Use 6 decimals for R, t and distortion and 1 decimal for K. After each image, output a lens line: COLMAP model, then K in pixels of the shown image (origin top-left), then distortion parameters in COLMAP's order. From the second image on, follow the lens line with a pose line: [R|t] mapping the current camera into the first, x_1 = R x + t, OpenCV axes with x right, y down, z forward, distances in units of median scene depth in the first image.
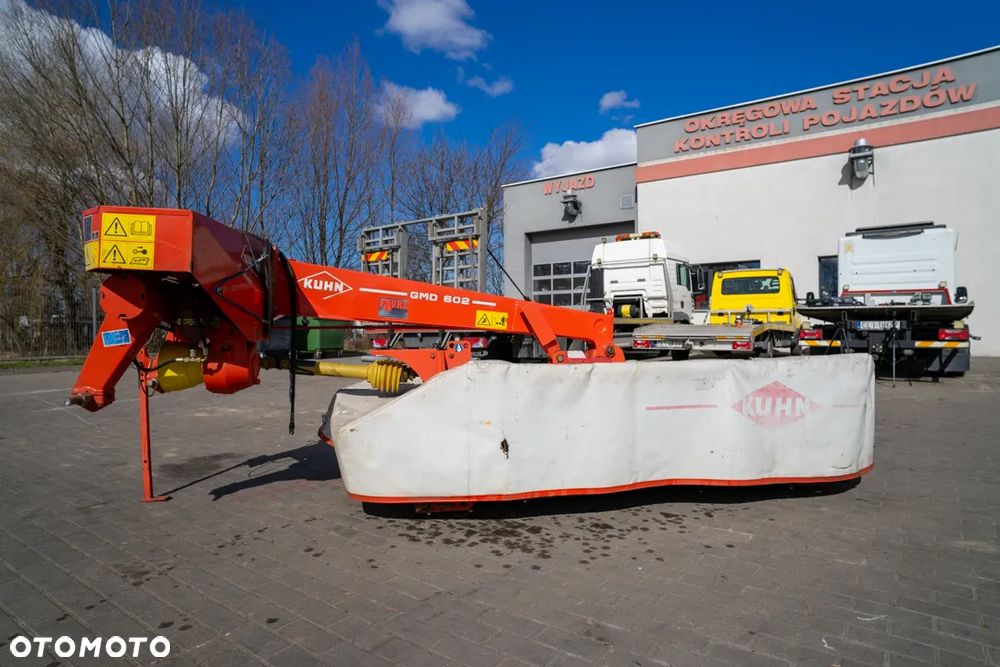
lens RADIAL K [[590.7, 0, 493.6], [0, 590.7, 334.3], [0, 0, 1]] dist [-0.073337, 0.054970]
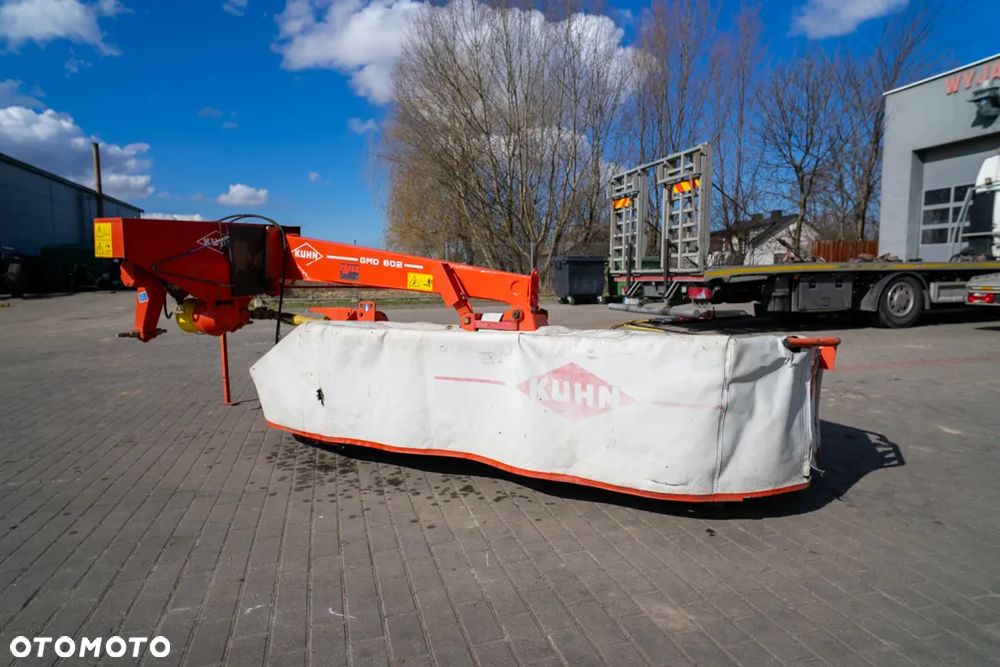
lens RADIAL K [[590.7, 0, 494.8], [0, 590.7, 341.9], [0, 0, 1]] dist [-0.073337, 0.054970]
pose [[0.786370, 0.069184, -0.613869, 0.188838], [0.000336, 0.993661, 0.112418, -0.008846], [0.617756, -0.088609, 0.781362, 0.058443]]
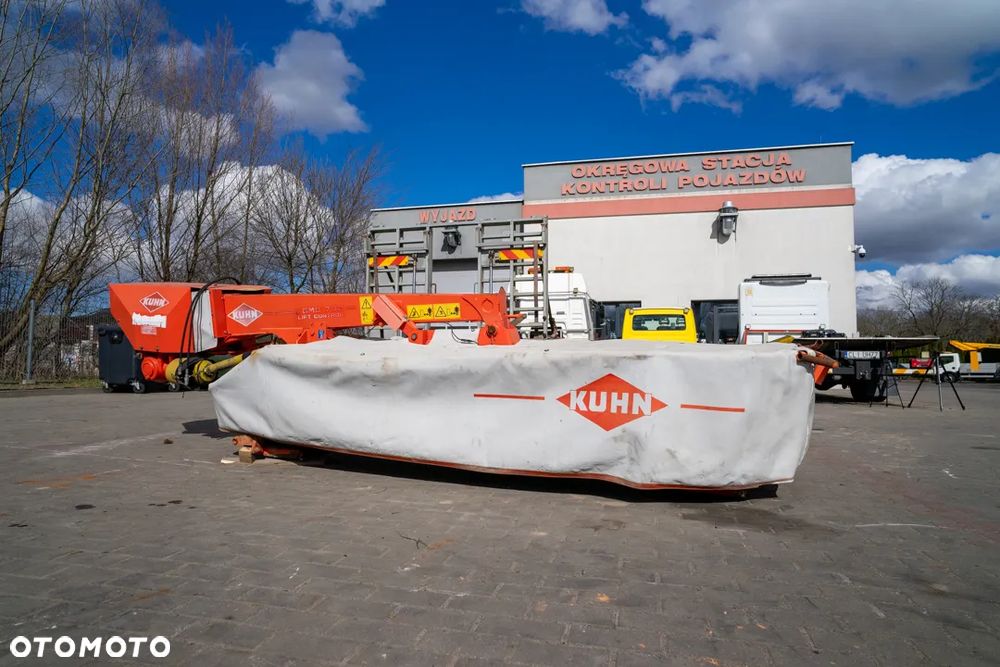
lens RADIAL K [[590.7, 0, 493.5], [0, 590.7, 333.6], [0, 0, 1]] dist [-0.073337, 0.054970]
pose [[0.926145, 0.037907, 0.375259, -0.277580], [-0.010998, 0.997228, -0.073592, 0.021833], [-0.377008, 0.064030, 0.923994, 0.135575]]
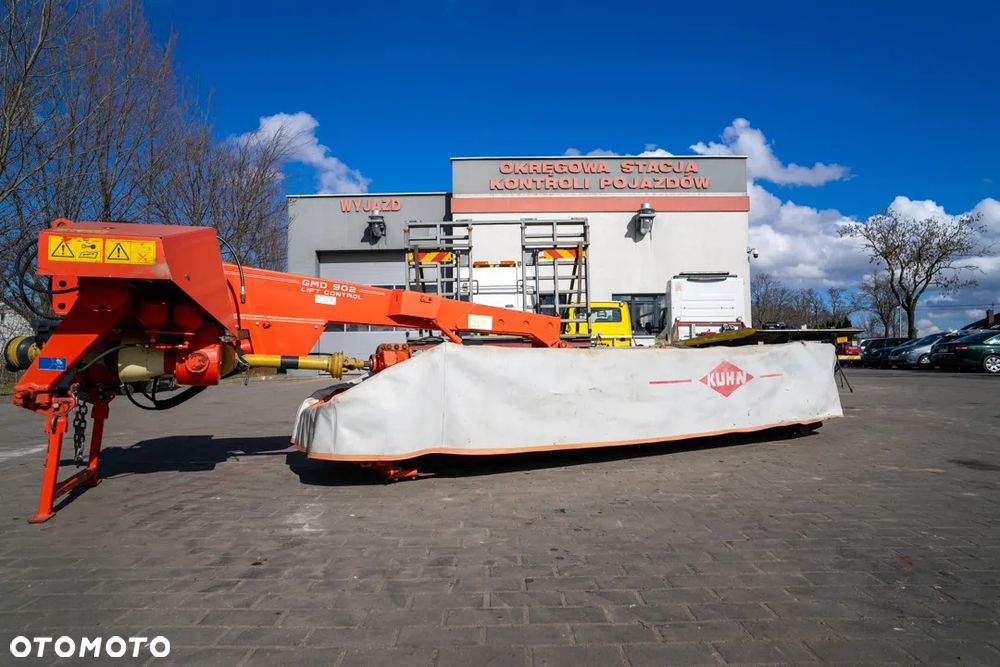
lens RADIAL K [[591.6, 0, 494.4], [0, 591.6, 332.1], [0, 0, 1]] dist [-0.037195, 0.005592]
pose [[0.808988, 0.025666, 0.587265, -0.459854], [0.011180, 0.998194, -0.059026, 0.018440], [-0.587719, 0.054317, 0.807240, 0.205597]]
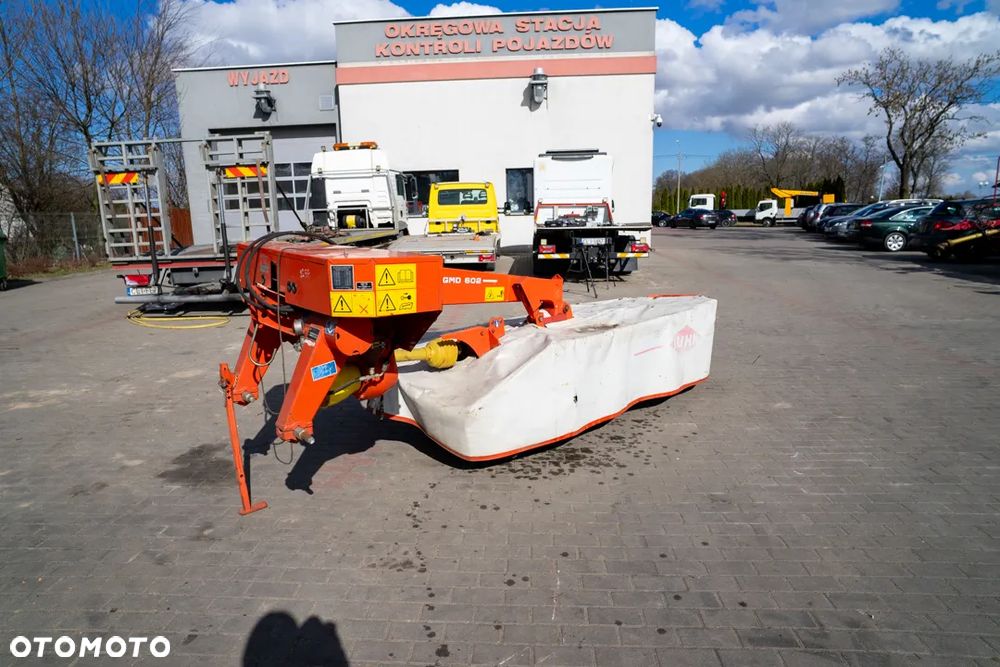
lens RADIAL K [[590.7, 0, 492.7], [0, 590.7, 334.5], [0, 0, 1]] dist [-0.073337, 0.054970]
pose [[0.838476, -0.123919, 0.530663, -0.162875], [0.024445, 0.981374, 0.190544, -0.042904], [-0.544391, -0.146795, 0.825887, -0.003703]]
